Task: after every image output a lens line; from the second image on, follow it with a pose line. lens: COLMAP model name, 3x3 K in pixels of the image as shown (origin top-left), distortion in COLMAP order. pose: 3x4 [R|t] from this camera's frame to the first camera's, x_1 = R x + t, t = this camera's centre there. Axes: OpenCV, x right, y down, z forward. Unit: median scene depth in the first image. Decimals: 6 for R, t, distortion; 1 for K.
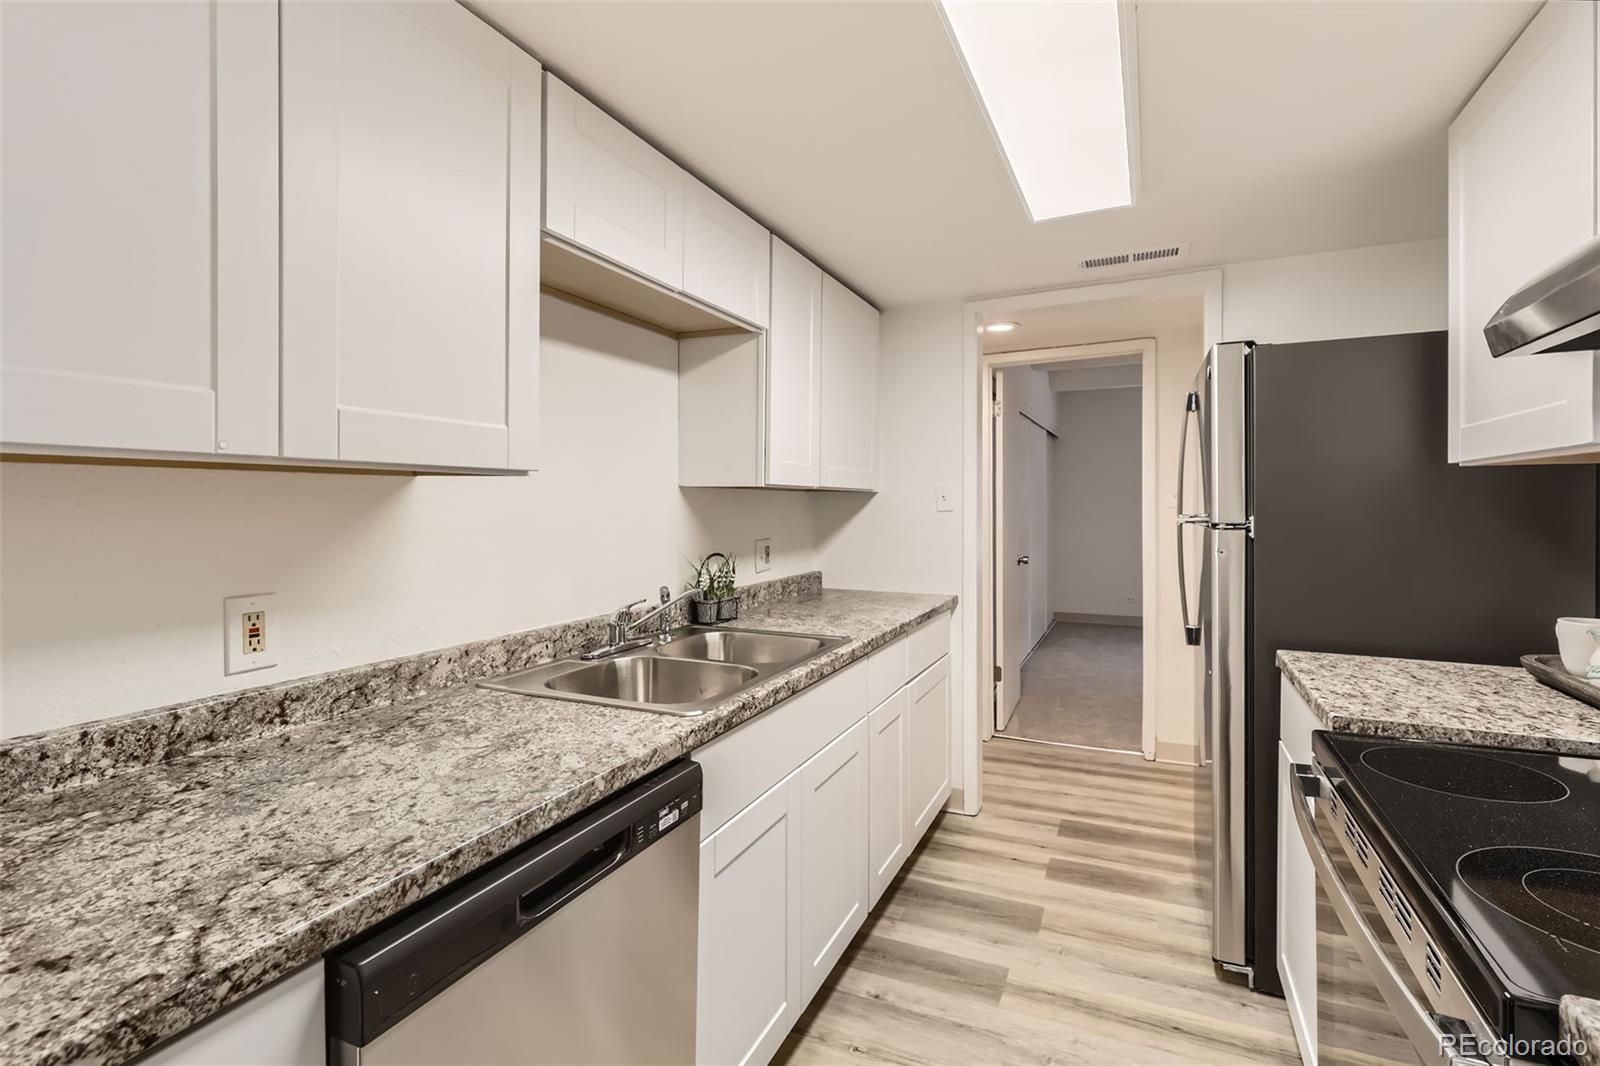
lens RADIAL K [[736.8, 0, 800.7], [0, 736.8, 495.4], [0, 0, 1]] dist [0.008986, -0.001996]
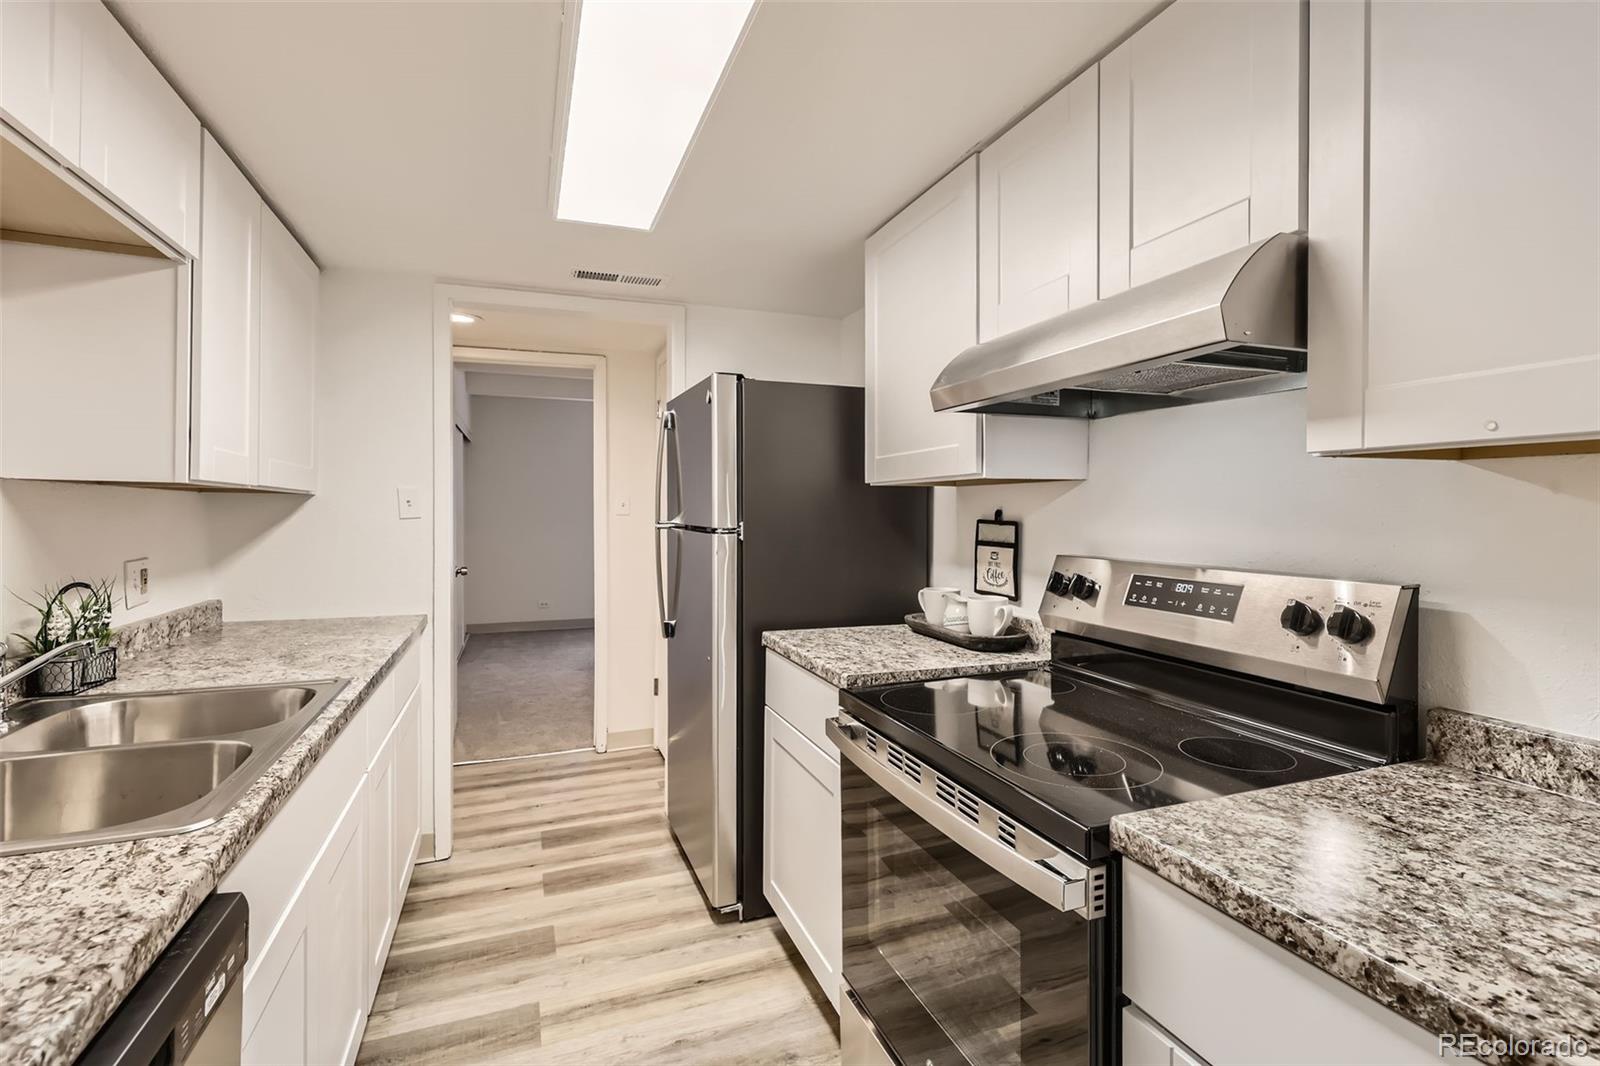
lens RADIAL K [[736.8, 0, 796.8], [0, 736.8, 504.4], [0, 0, 1]] dist [0.008986, -0.001996]
pose [[0.697304, 0.013416, 0.716650, -0.160194], [-0.014358, 0.999886, -0.004748, 0.003714], [-0.716632, -0.006979, 0.697417, 0.100338]]
